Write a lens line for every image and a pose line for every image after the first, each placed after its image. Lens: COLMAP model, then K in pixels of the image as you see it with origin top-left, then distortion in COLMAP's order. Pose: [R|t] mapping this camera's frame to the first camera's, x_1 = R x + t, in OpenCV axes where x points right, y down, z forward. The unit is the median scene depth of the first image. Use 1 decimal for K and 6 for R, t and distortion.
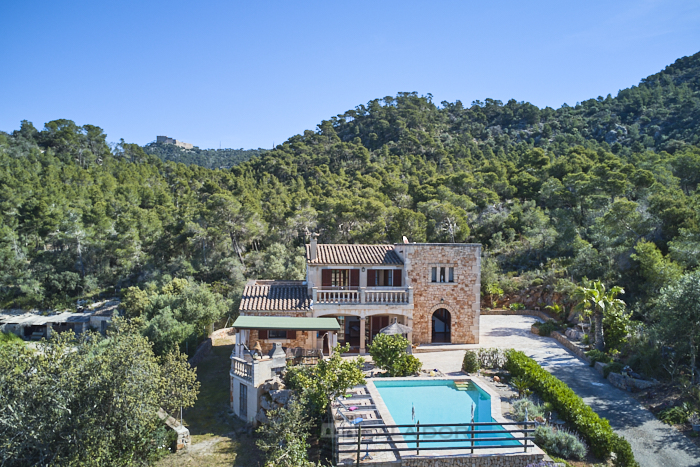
lens RADIAL K [[542.0, 0, 344.4], [0, 542.0, 235.9], [0, 0, 1]] dist [0.008405, -0.003141]
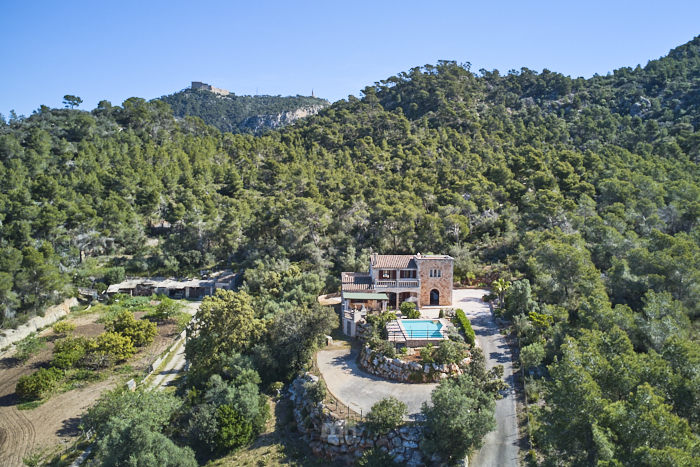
lens RADIAL K [[542.0, 0, 387.2], [0, 542.0, 184.5], [0, 0, 1]] dist [0.008405, -0.003141]
pose [[0.999956, 0.008867, 0.002937, -0.002516], [-0.008828, 0.999877, -0.012966, -0.034801], [-0.003052, 0.012940, 0.999912, -0.160032]]
